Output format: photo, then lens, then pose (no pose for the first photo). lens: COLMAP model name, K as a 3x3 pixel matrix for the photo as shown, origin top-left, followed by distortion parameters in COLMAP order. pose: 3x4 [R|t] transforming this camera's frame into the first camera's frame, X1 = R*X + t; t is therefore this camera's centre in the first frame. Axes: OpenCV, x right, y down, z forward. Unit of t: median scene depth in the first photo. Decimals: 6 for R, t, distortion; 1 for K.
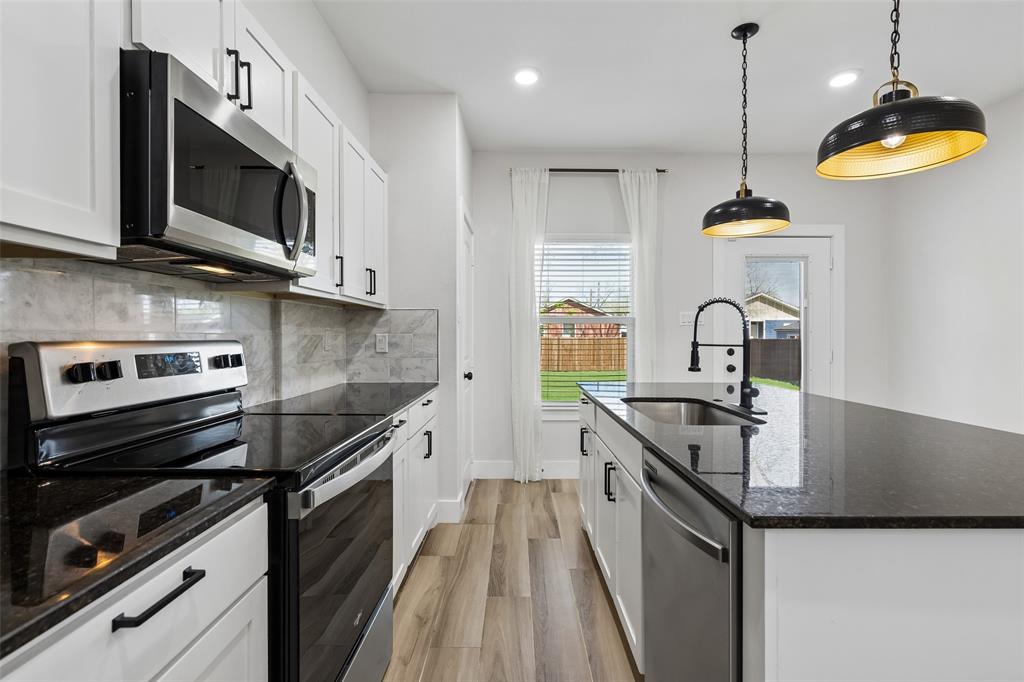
lens RADIAL K [[479.6, 0, 515.5], [0, 479.6, 342.4], [0, 0, 1]] dist [-0.001481, -0.000014]
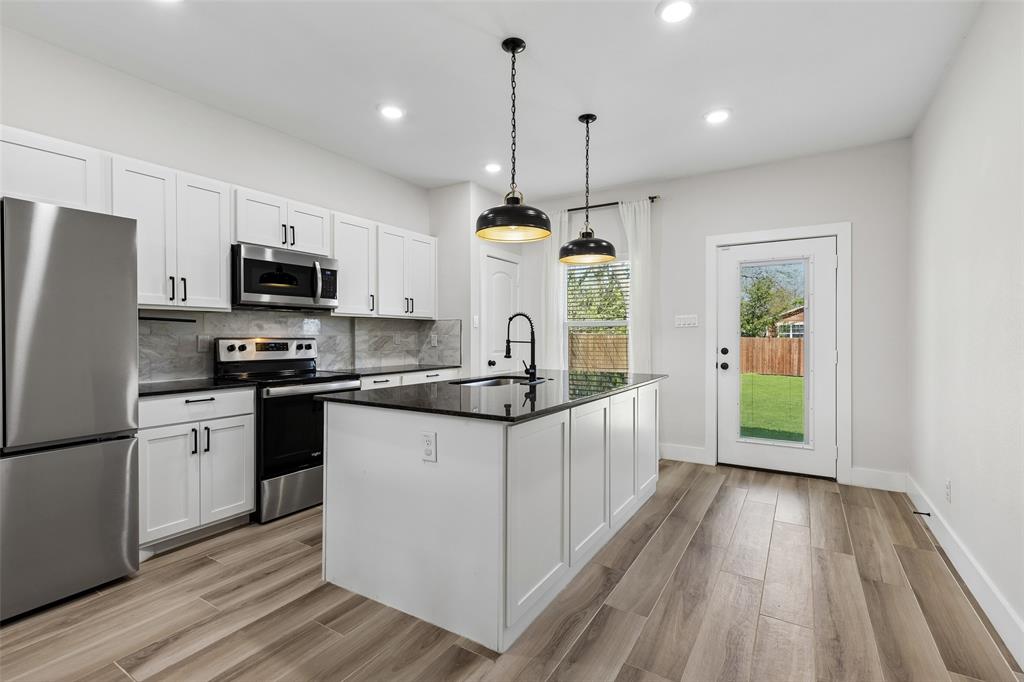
lens RADIAL K [[468.9, 0, 513.4], [0, 468.9, 340.7], [0, 0, 1]] dist [0.015437, -0.000491]
pose [[0.851118, 0.005256, -0.524948, 0.991424], [-0.007786, 0.999966, -0.002612, 0.004702], [0.524917, 0.006311, 0.851130, -0.277754]]
